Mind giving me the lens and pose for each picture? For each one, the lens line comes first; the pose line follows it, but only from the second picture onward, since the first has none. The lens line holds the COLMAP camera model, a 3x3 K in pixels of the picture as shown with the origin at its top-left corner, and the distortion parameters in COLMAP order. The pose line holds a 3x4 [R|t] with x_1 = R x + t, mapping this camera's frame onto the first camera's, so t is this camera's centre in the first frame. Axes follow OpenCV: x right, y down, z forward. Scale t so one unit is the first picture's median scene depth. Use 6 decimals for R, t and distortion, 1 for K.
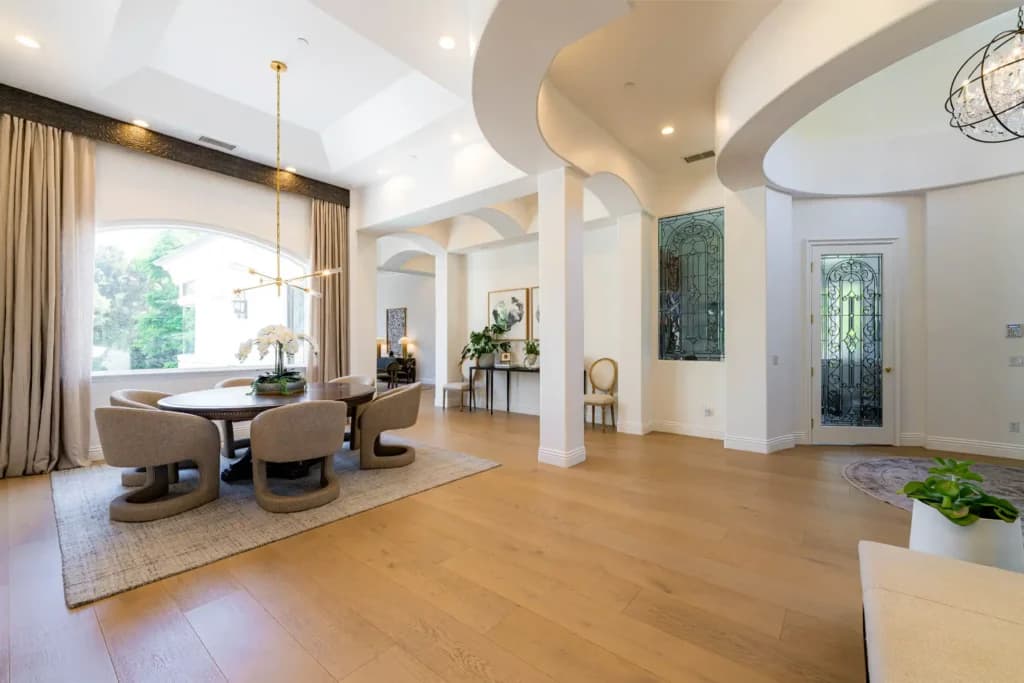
lens RADIAL K [[418.4, 0, 515.1], [0, 418.4, 324.4], [0, 0, 1]] dist [-0.001514, -0.000574]
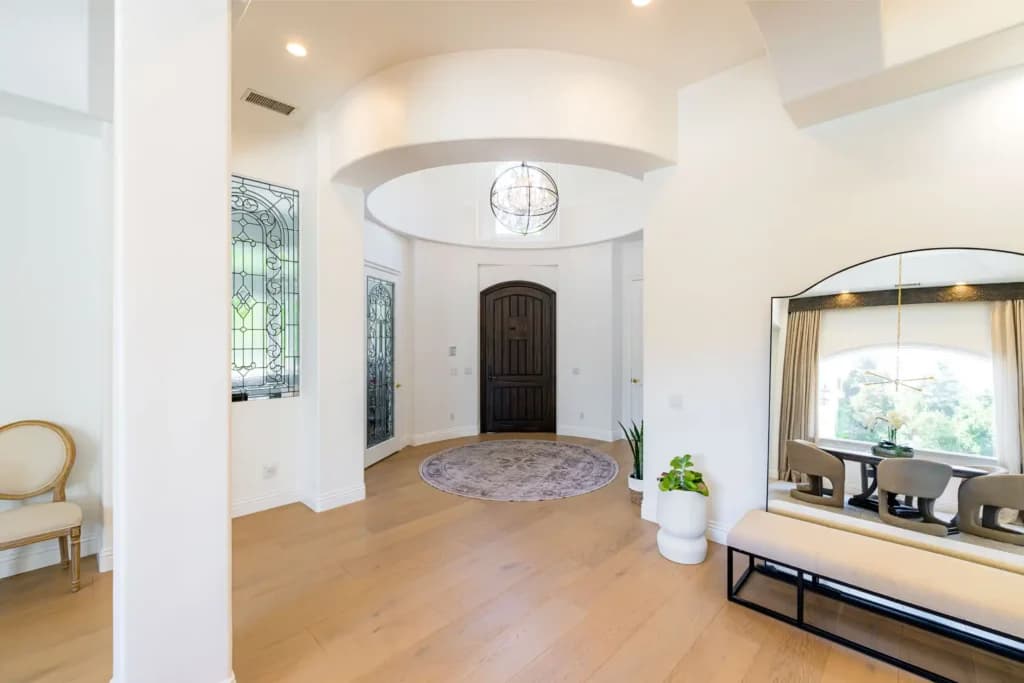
lens RADIAL K [[418.4, 0, 515.1], [0, 418.4, 324.4], [0, 0, 1]] dist [-0.001514, -0.000574]
pose [[0.084114, 0.034192, 0.995869, -0.239738], [-0.038017, 0.998794, -0.031082, -0.036833], [-0.995731, -0.035245, 0.085313, 0.621652]]
